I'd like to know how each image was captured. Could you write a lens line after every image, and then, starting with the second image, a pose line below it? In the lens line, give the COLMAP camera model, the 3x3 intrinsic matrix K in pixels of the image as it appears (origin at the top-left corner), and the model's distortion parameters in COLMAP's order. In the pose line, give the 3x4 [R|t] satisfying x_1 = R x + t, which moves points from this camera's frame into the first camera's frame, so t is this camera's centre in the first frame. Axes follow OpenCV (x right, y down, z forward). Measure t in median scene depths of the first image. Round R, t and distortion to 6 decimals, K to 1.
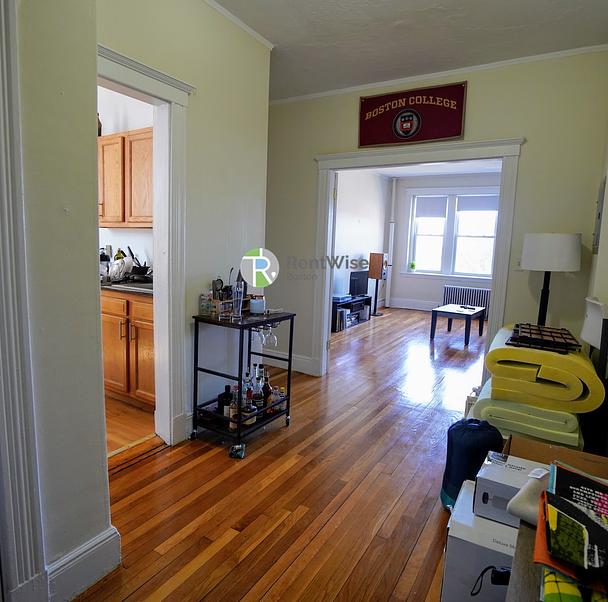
lens RADIAL K [[415.6, 0, 304.0], [0, 415.6, 301.0], [0, 0, 1]] dist [0.001441, 0.000531]
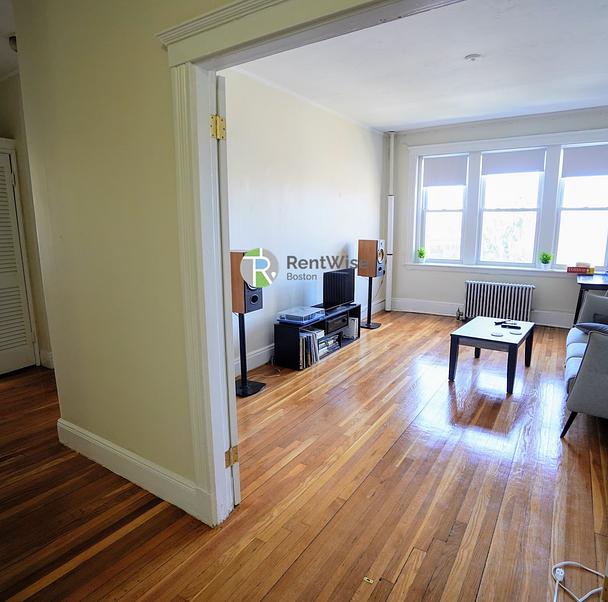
lens RADIAL K [[414.0, 0, 304.0], [0, 414.0, 301.0], [0, 0, 1]] dist [-0.006513, -0.001931]
pose [[0.998546, -0.037443, -0.038786, 0.087600], [0.039175, 0.998224, 0.044877, -0.046582], [0.037037, -0.046331, 0.998239, 0.284822]]
